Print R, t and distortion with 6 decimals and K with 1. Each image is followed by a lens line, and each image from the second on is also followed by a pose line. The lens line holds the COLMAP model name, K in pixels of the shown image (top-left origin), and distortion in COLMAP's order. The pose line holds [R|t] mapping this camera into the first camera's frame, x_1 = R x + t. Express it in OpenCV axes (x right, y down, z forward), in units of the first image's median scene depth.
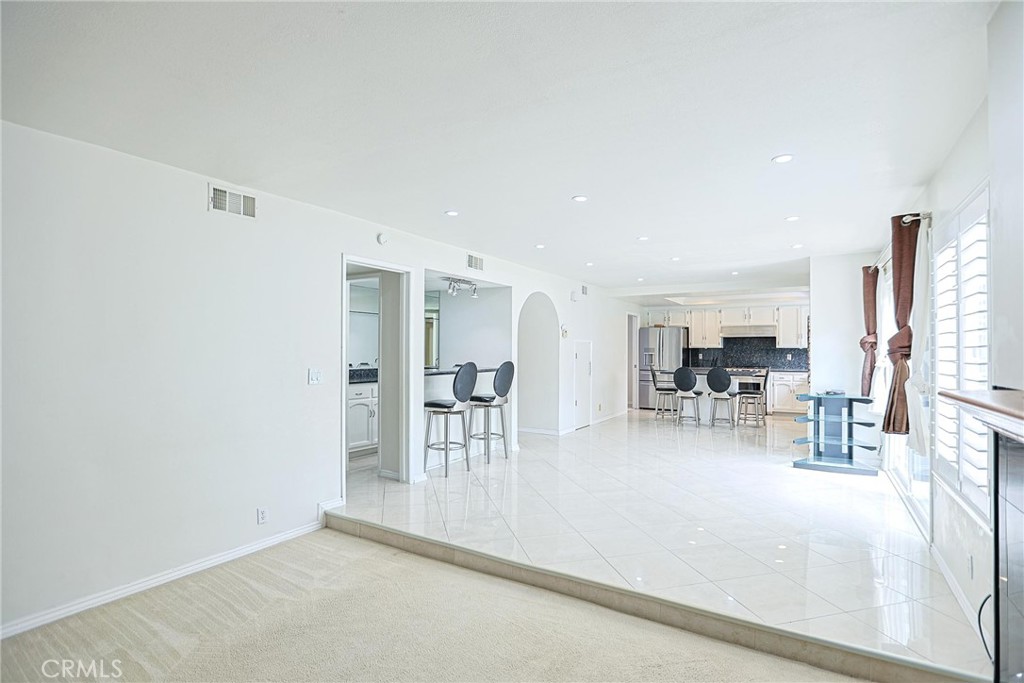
lens RADIAL K [[502.1, 0, 514.3], [0, 502.1, 348.6], [0, 0, 1]] dist [-0.045857, 0.013176]
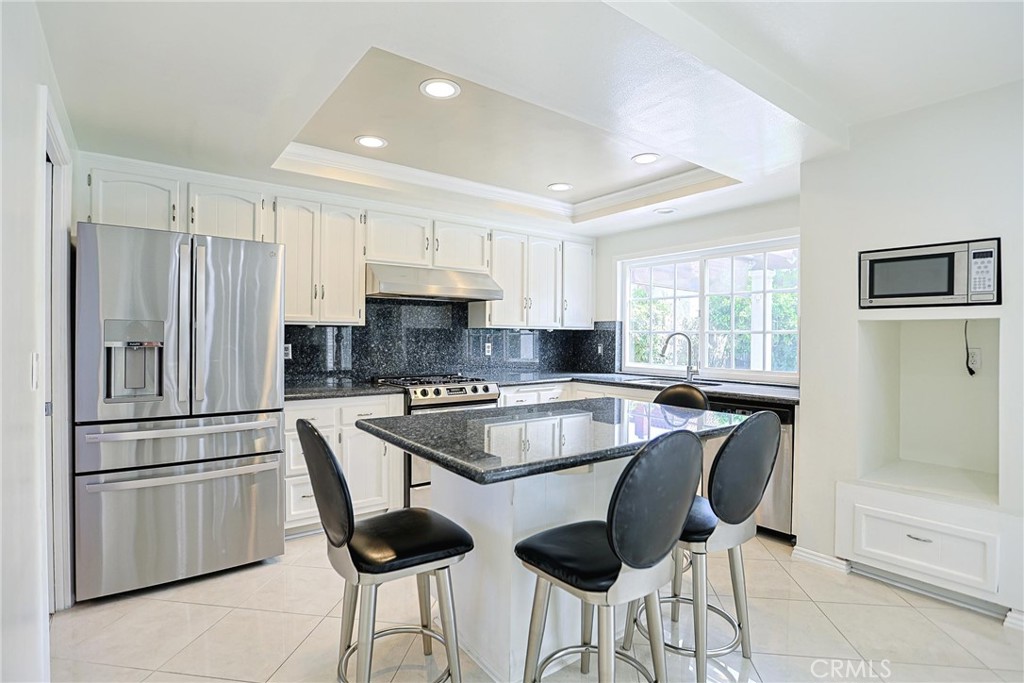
lens RADIAL K [[545.6, 0, 512.0], [0, 545.6, 341.5], [0, 0, 1]] dist [0.002079, 0.000784]
pose [[0.379170, -0.005816, 0.925309, 0.107877], [-0.016636, 0.999776, 0.013101, 0.002776], [-0.925177, -0.020361, 0.378988, 0.775564]]
